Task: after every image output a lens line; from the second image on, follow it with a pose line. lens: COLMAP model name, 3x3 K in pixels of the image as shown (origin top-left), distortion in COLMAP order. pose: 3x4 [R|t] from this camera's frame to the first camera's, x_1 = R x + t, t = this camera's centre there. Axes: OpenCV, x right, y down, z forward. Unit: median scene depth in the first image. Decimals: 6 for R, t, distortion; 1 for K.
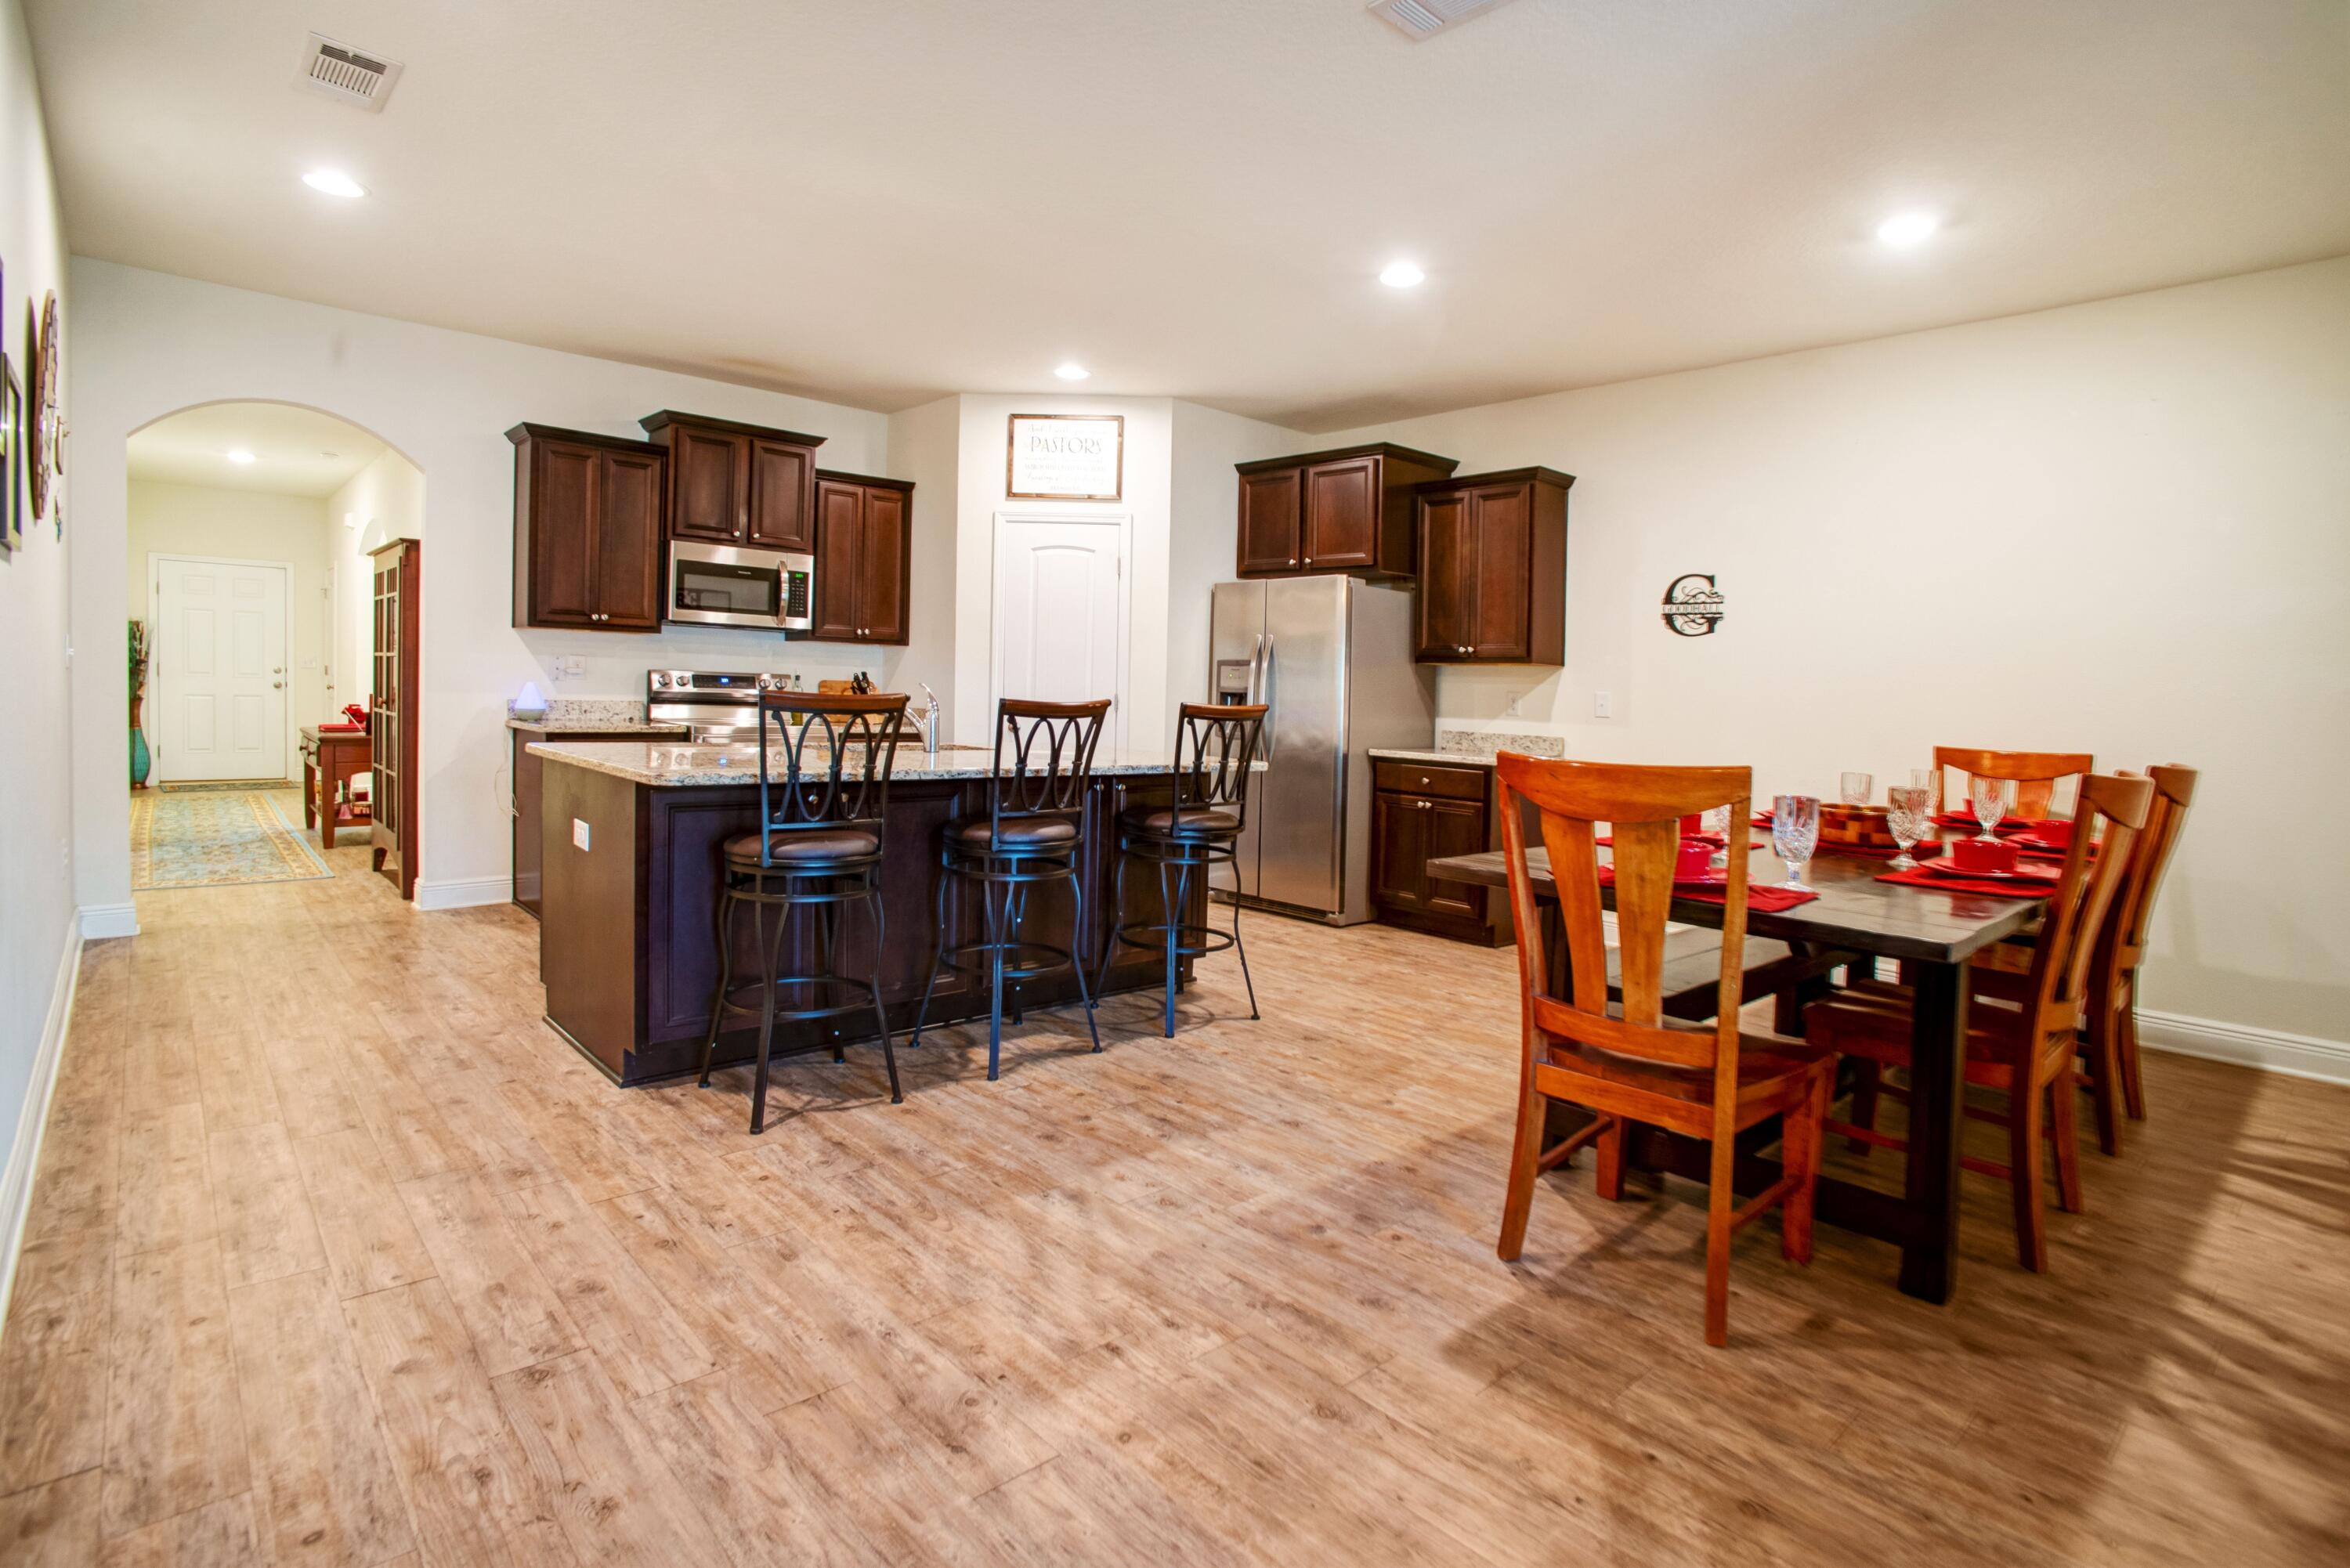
lens RADIAL K [[1095.5, 0, 1172.0], [0, 1095.5, 719.4], [0, 0, 1]] dist [-0.065264, 0.020929]
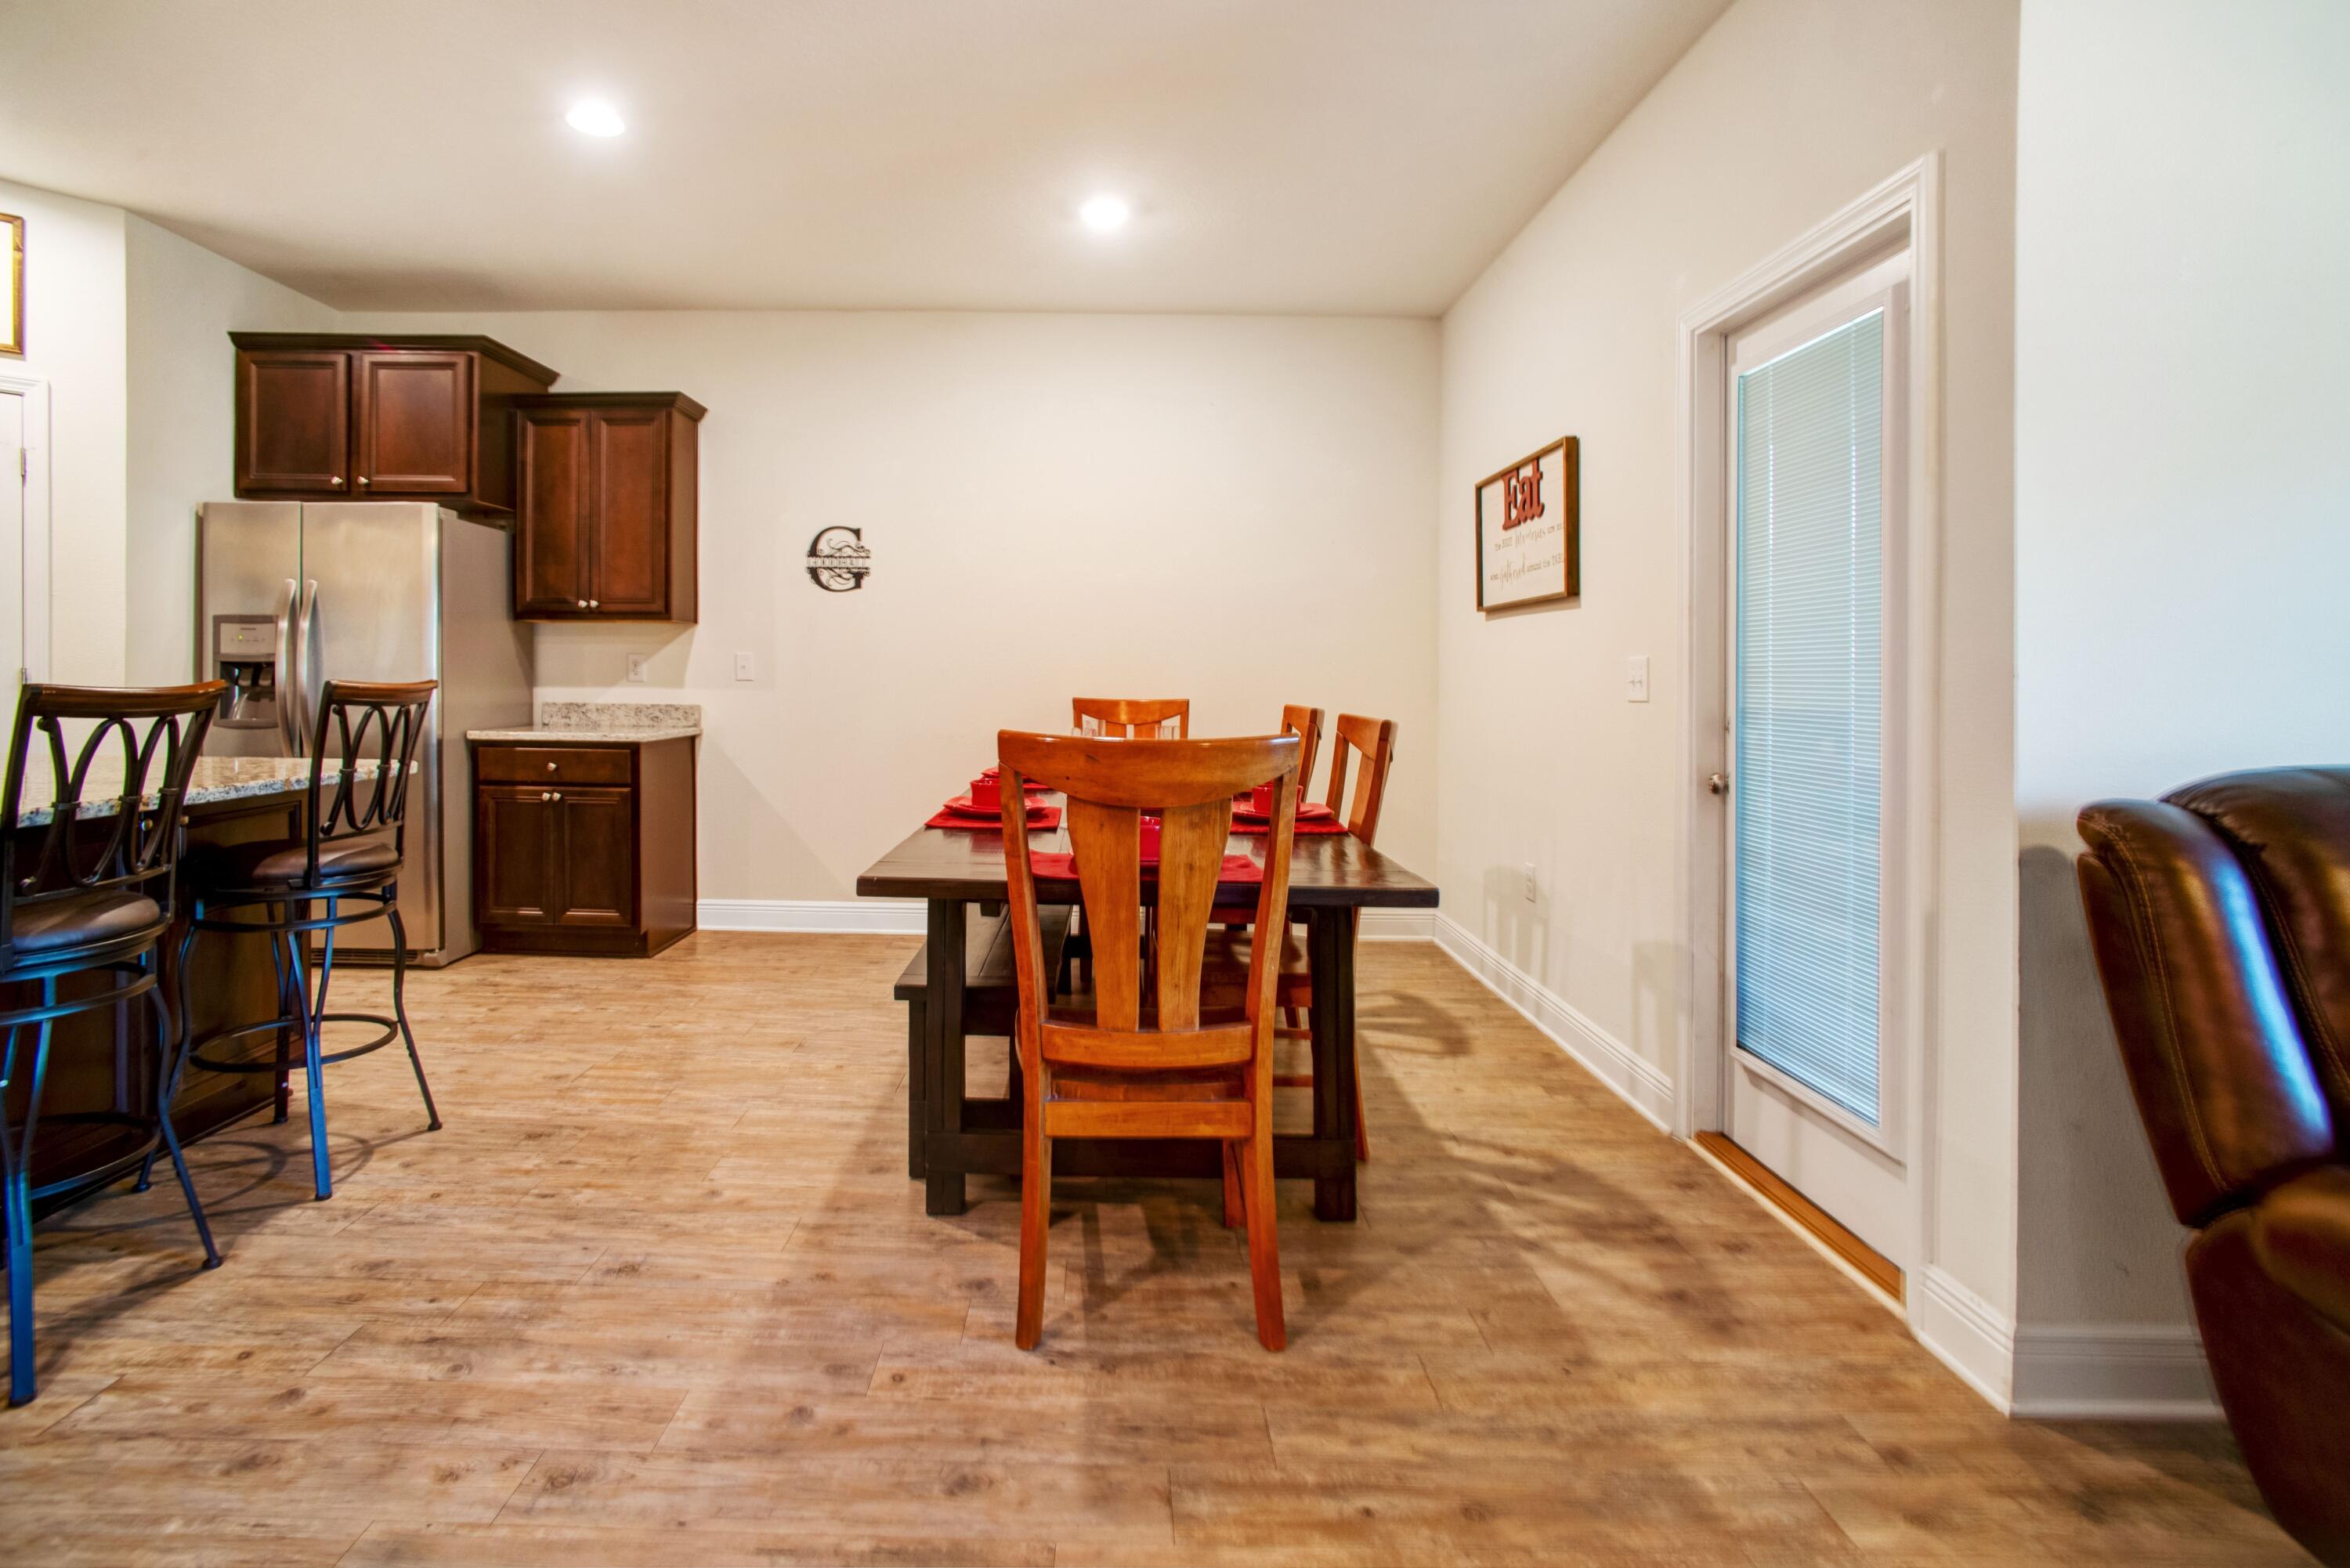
lens RADIAL K [[1180.5, 0, 1178.2], [0, 1180.5, 693.8], [0, 0, 1]] dist [-0.067351, 0.029389]
pose [[0.695888, -0.038852, 0.717098, -0.140288], [0.030572, 0.999233, 0.024470, -0.010005], [-0.717499, 0.004895, 0.696542, 0.184999]]
